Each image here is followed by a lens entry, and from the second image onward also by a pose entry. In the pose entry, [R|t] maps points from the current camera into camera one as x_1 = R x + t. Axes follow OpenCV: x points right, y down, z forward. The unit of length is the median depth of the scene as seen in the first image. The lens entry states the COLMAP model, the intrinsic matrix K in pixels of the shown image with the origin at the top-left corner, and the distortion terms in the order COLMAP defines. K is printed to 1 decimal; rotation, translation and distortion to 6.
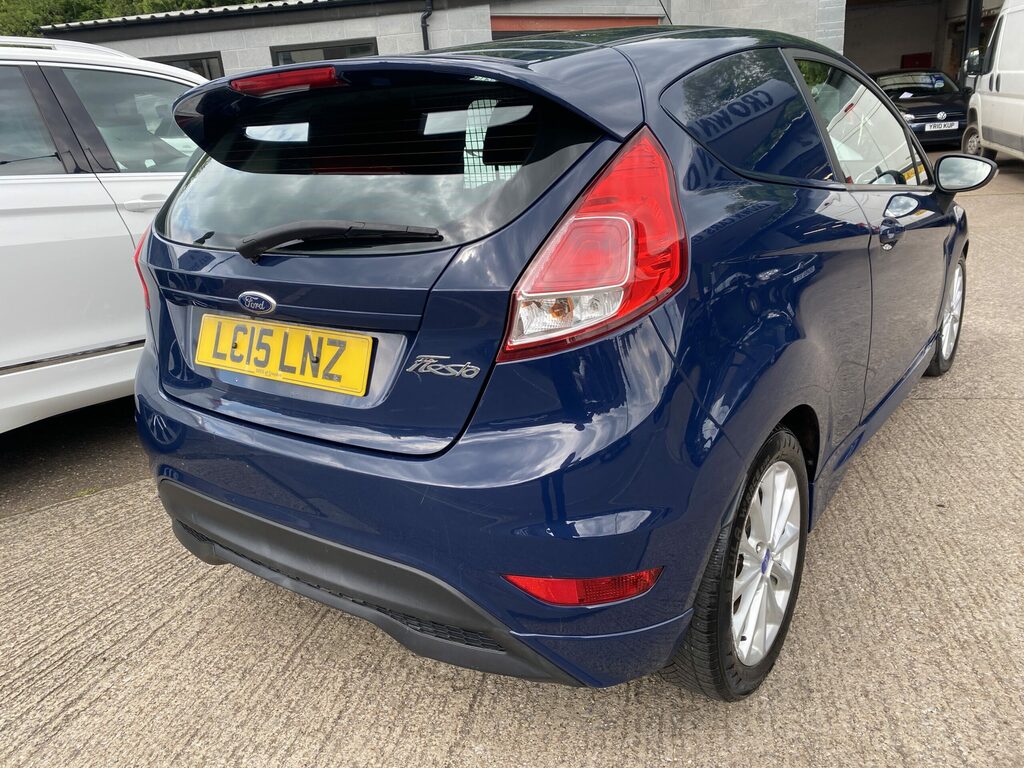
lens RADIAL K [[784.5, 0, 514.4], [0, 784.5, 377.3], [0, 0, 1]] dist [0.016779, -0.010276]
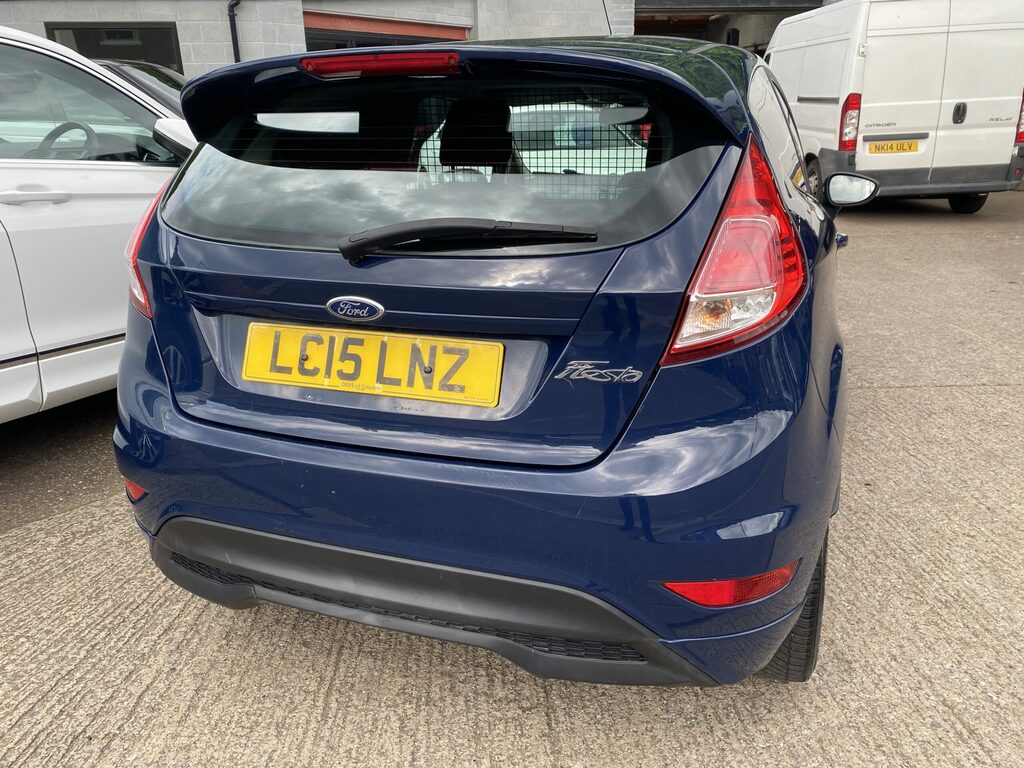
lens RADIAL K [[784.5, 0, 514.4], [0, 784.5, 377.3], [0, 0, 1]] dist [0.016779, -0.010276]
pose [[0.961848, -0.034430, 0.271410, -0.367270], [0.036696, 0.999321, -0.003280, -0.006541], [-0.271113, 0.013114, 0.962458, 0.083167]]
